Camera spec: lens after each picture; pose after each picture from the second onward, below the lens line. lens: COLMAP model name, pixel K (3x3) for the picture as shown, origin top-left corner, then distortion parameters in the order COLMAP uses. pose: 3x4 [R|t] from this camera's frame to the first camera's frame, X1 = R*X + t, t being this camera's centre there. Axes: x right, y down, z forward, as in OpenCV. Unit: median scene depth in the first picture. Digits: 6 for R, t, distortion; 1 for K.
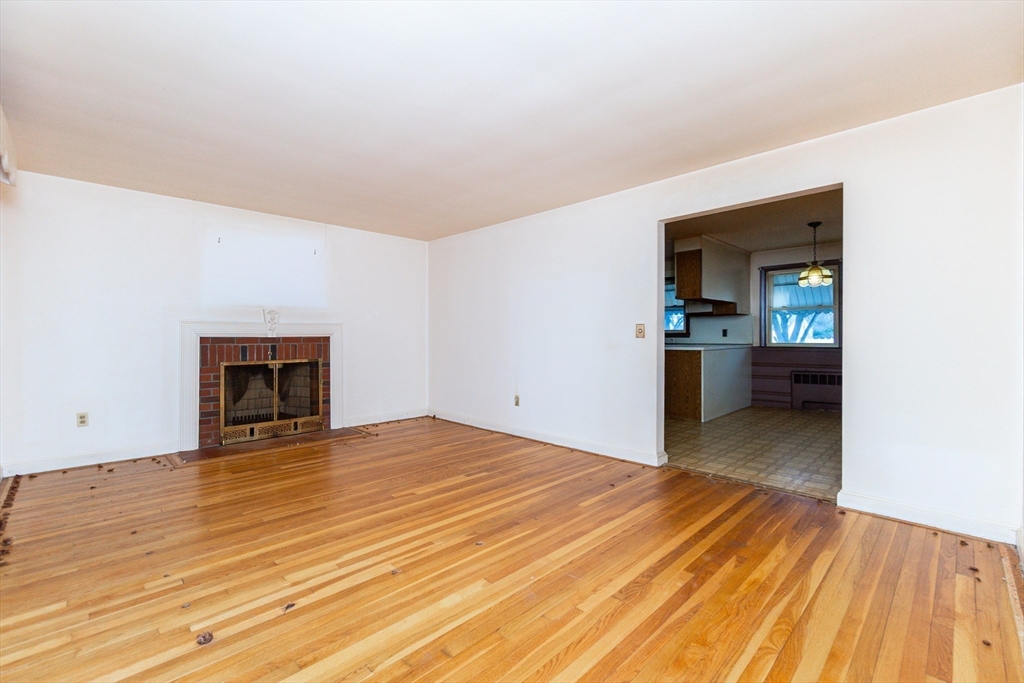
lens RADIAL K [[435.2, 0, 512.0], [0, 435.2, 341.5], [0, 0, 1]] dist [-0.001444, -0.000381]
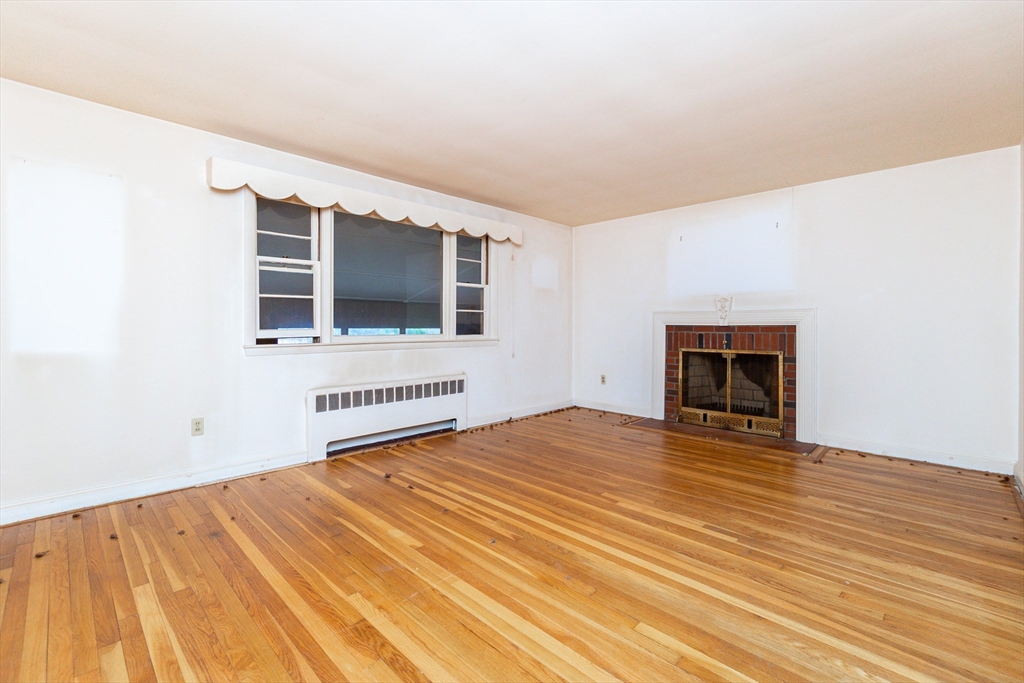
lens RADIAL K [[433.8, 0, 486.2], [0, 433.8, 327.6], [0, 0, 1]] dist [-0.002090, 0.000208]
pose [[0.011636, 0.005792, -0.999916, 0.430570], [-0.014862, 0.999874, 0.005619, -0.003014], [0.999822, 0.014796, 0.011721, 0.479984]]
